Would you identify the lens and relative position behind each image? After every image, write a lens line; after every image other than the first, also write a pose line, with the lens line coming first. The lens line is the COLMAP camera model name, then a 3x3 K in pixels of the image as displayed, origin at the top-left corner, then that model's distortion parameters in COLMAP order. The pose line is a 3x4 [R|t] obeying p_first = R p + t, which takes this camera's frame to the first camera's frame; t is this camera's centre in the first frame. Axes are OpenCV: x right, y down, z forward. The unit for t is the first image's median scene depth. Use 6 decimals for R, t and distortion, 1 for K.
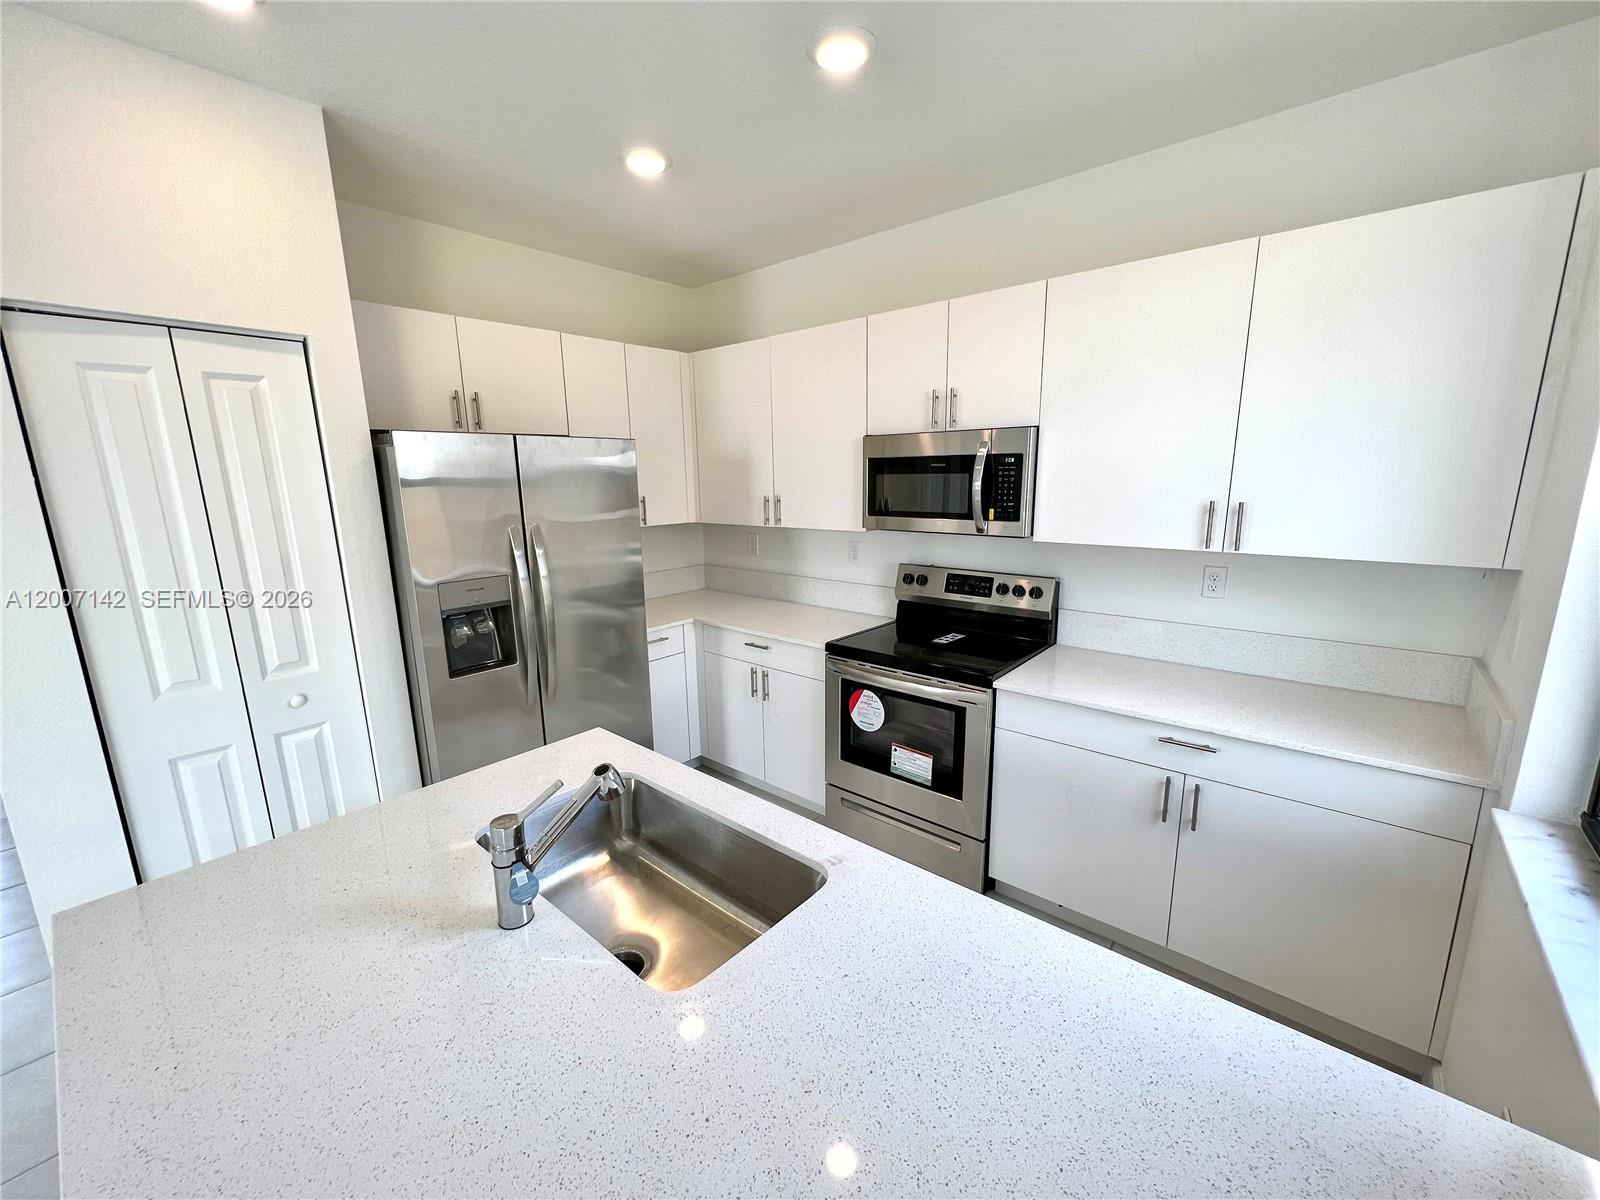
lens RADIAL K [[638.8, 0, 807.9], [0, 638.8, 604.0], [0, 0, 1]] dist [0.000193, -0.000190]
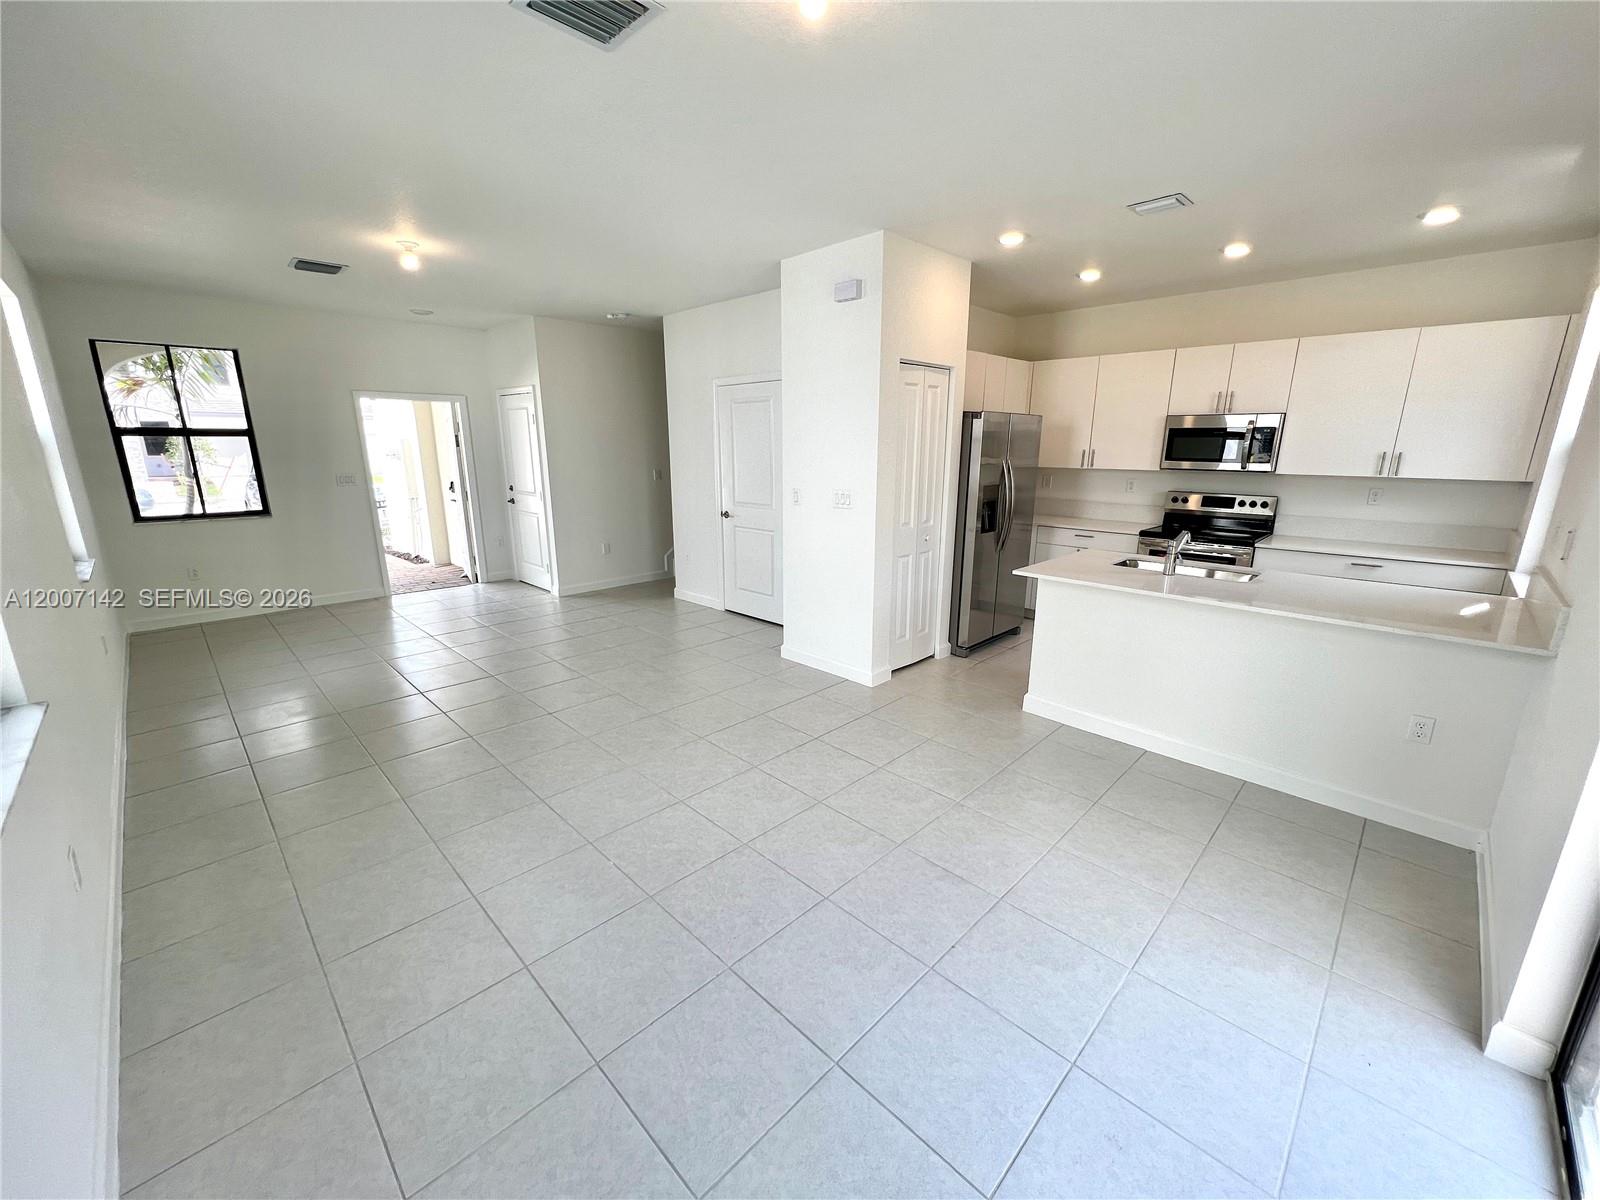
lens RADIAL K [[638.8, 0, 807.9], [0, 638.8, 604.0], [0, 0, 1]] dist [0.000193, -0.000190]
pose [[0.997713, 0.034071, -0.058370, -0.843794], [-0.031398, 0.998443, 0.046110, 0.226450], [0.059850, -0.044172, 0.997230, -0.924998]]
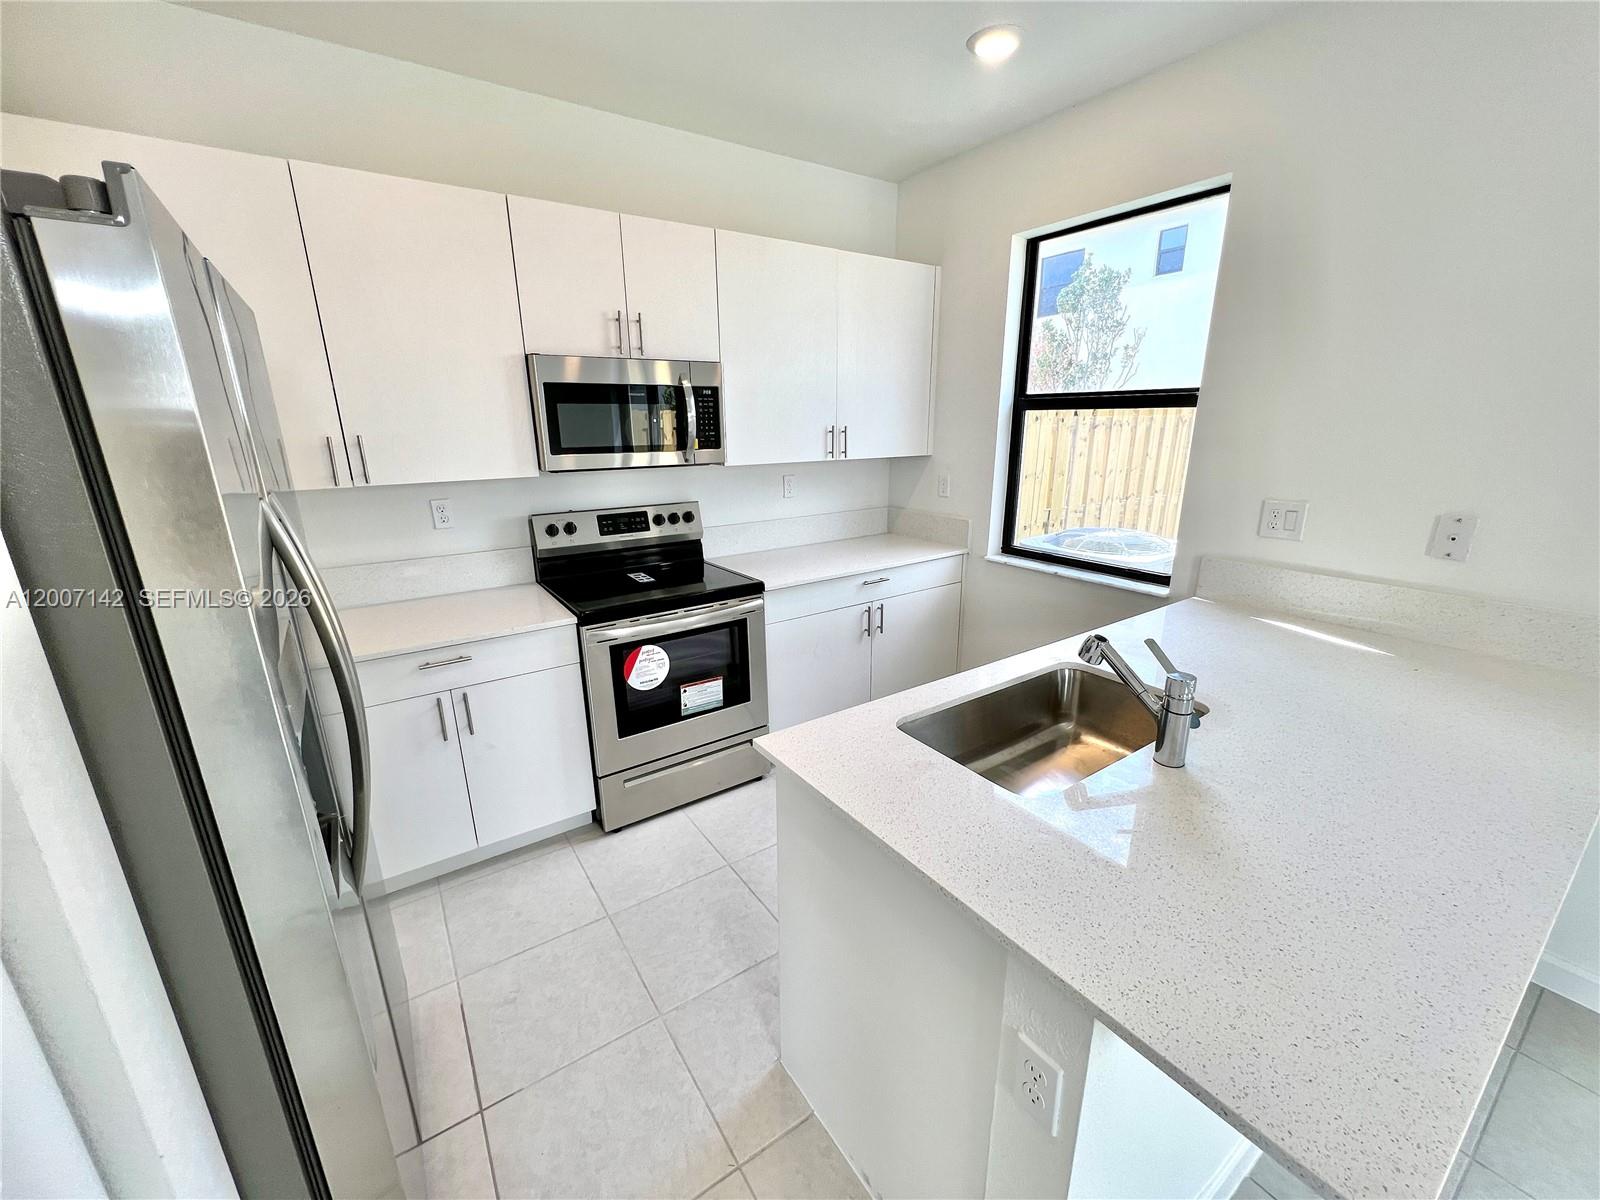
lens RADIAL K [[639.8, 0, 801.4], [0, 639.8, 603.2], [0, 0, 1]] dist [-0.001380, -0.000147]
pose [[0.260133, -0.256701, 0.930825, -0.683158], [0.198878, 0.957588, 0.208502, -0.068456], [-0.944870, 0.130883, 0.300152, 0.511700]]
